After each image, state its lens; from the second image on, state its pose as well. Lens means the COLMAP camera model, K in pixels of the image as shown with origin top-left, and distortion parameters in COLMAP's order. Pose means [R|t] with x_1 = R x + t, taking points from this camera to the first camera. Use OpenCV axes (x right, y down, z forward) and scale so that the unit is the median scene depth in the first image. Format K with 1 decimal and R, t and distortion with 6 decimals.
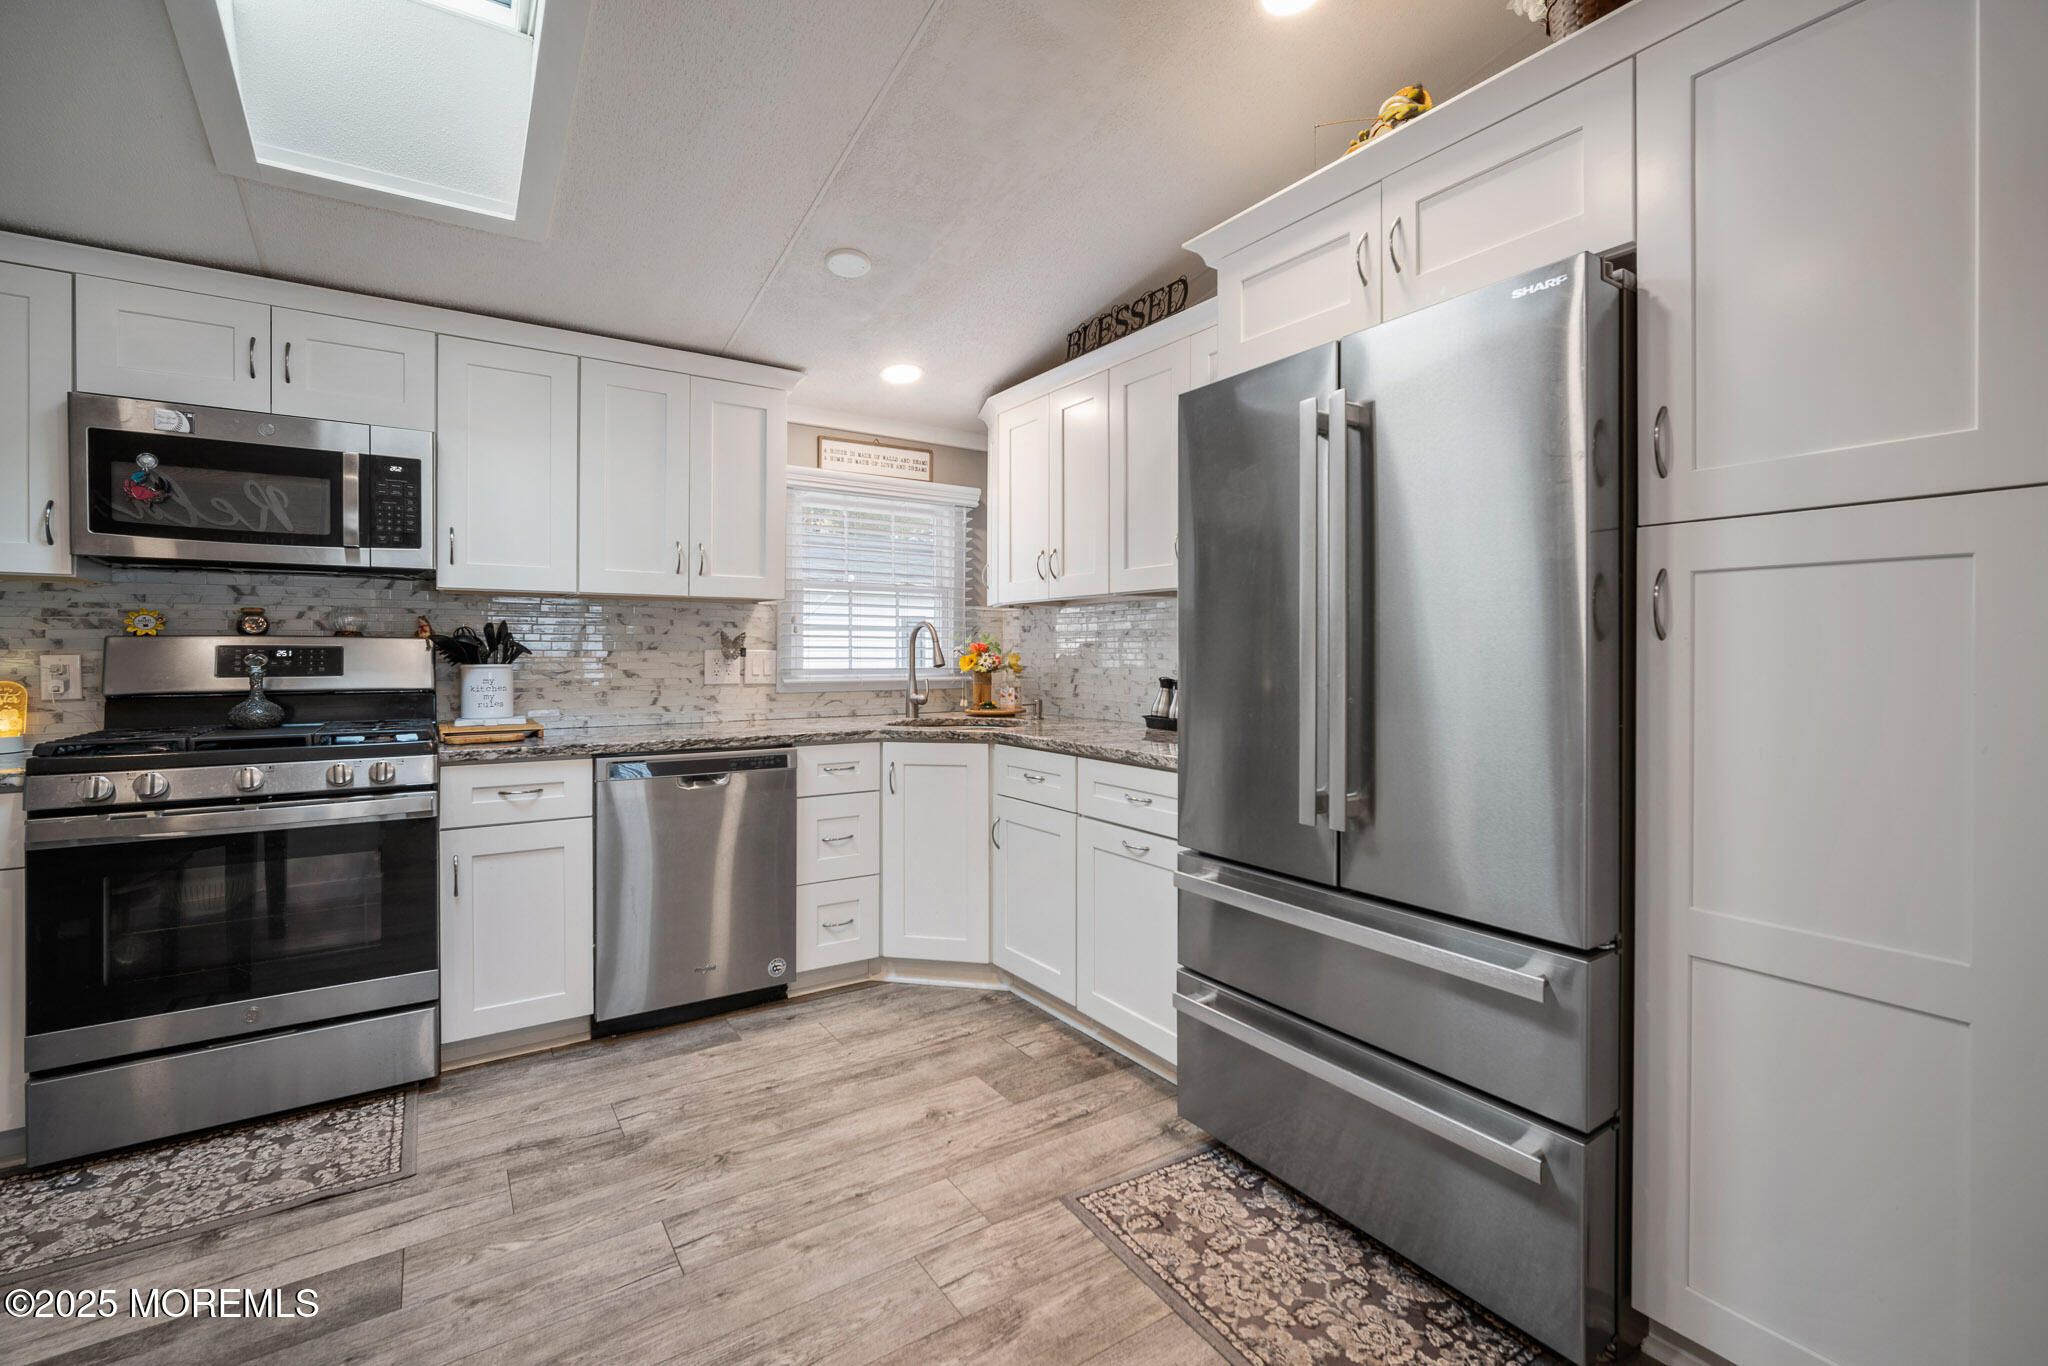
lens RADIAL K [[891.3, 0, 1030.3], [0, 891.3, 665.1], [0, 0, 1]] dist [-0.010833, -0.000105]
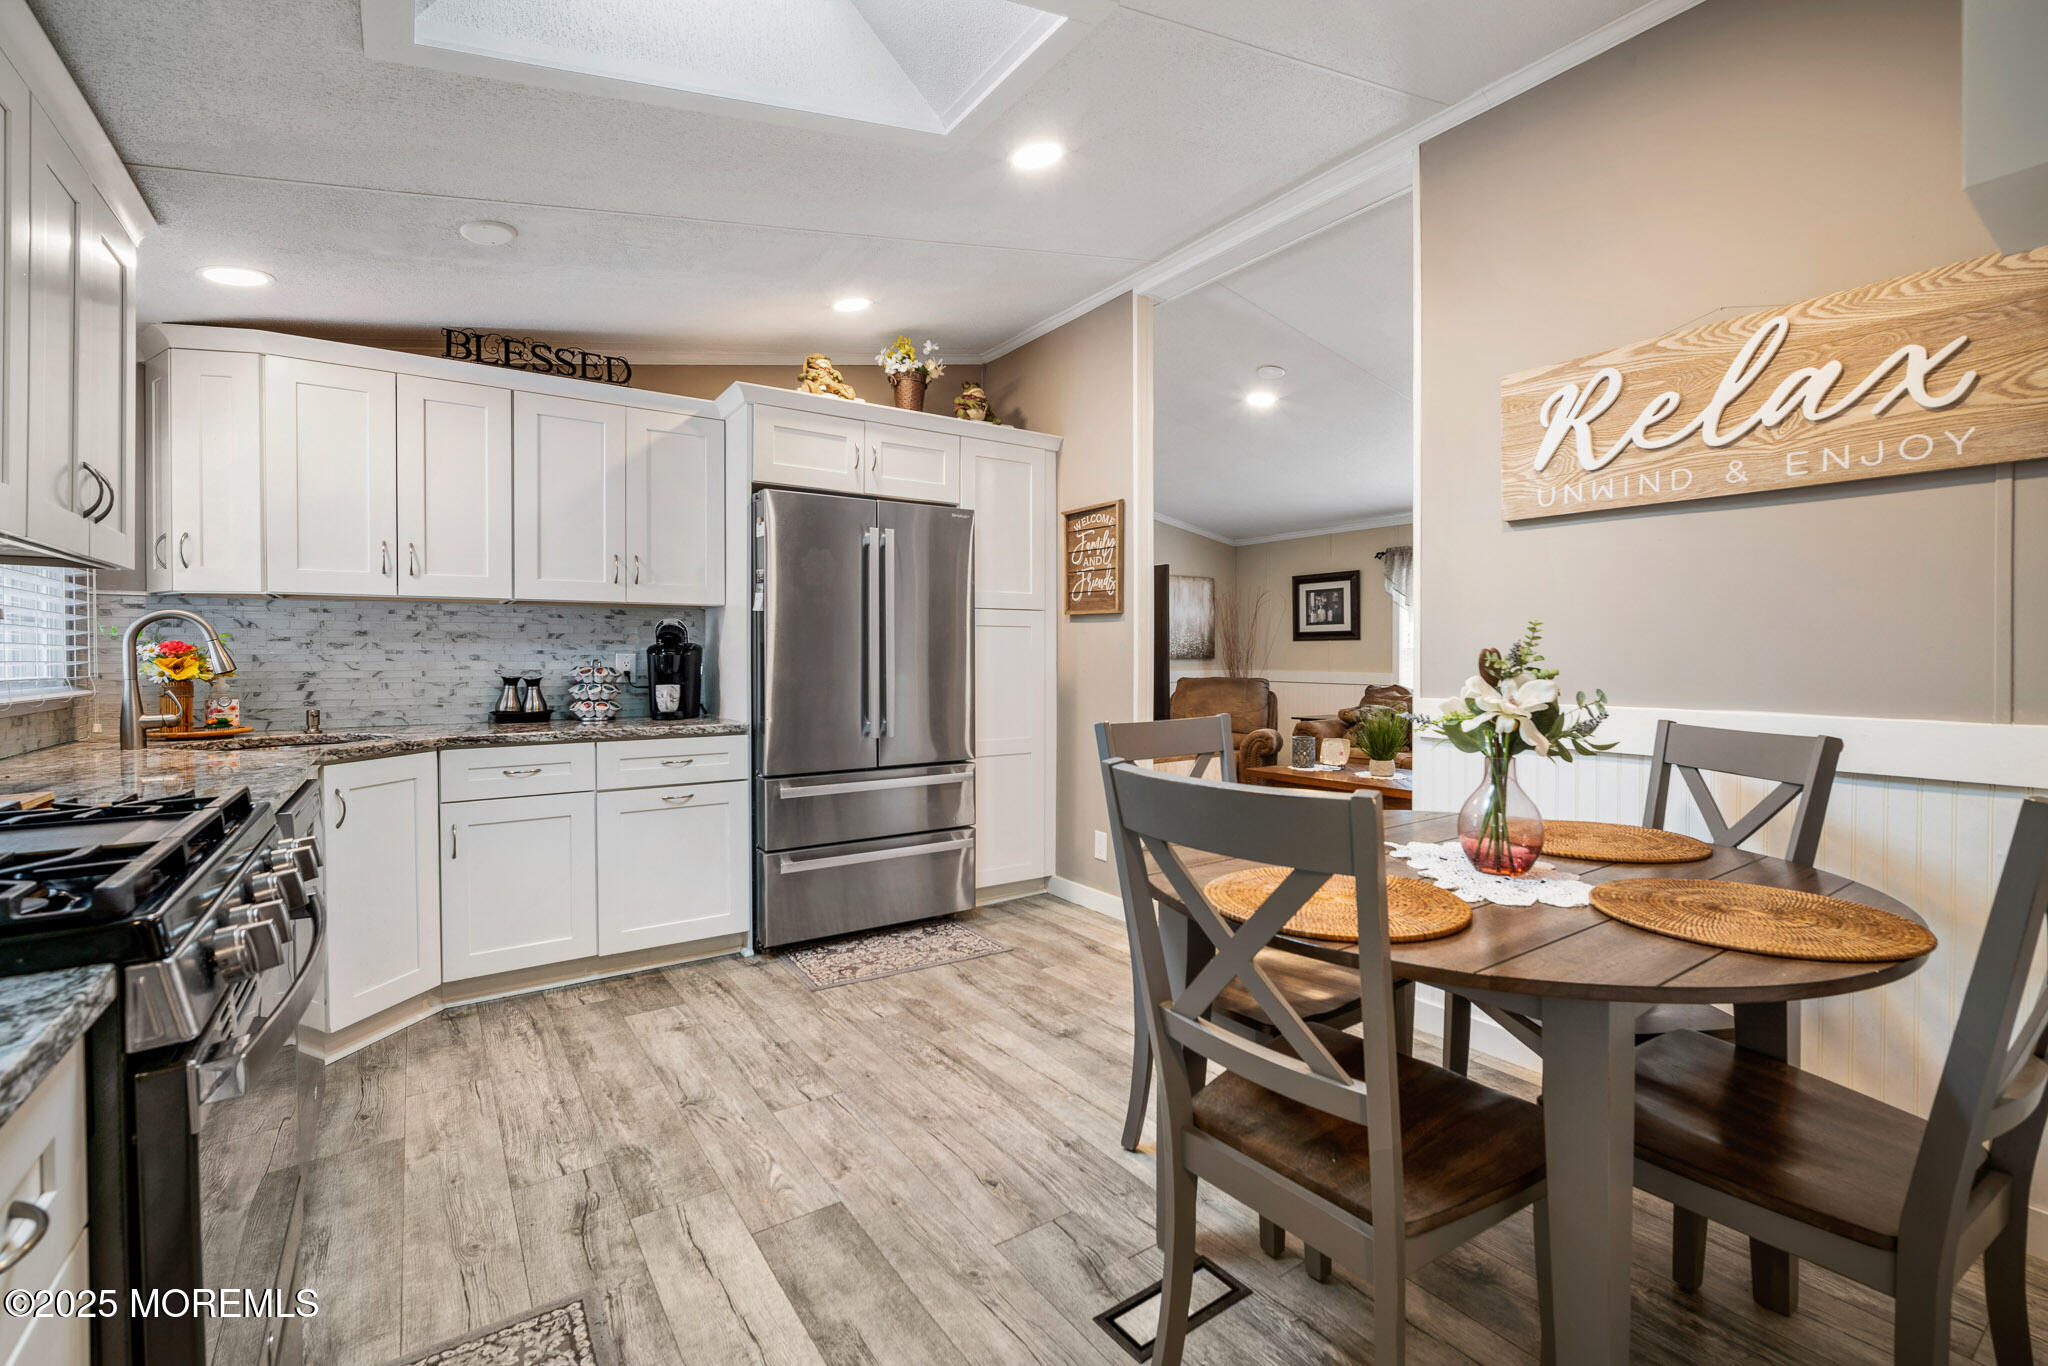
lens RADIAL K [[891.3, 0, 1032.0], [0, 891.3, 683.2], [0, 0, 1]] dist [-0.010833, -0.000105]
pose [[-0.006220, -0.045568, 0.998942, -1.253172], [0.010396, 0.998904, 0.045632, -0.026856], [-0.999927, 0.010668, -0.005740, 0.479785]]
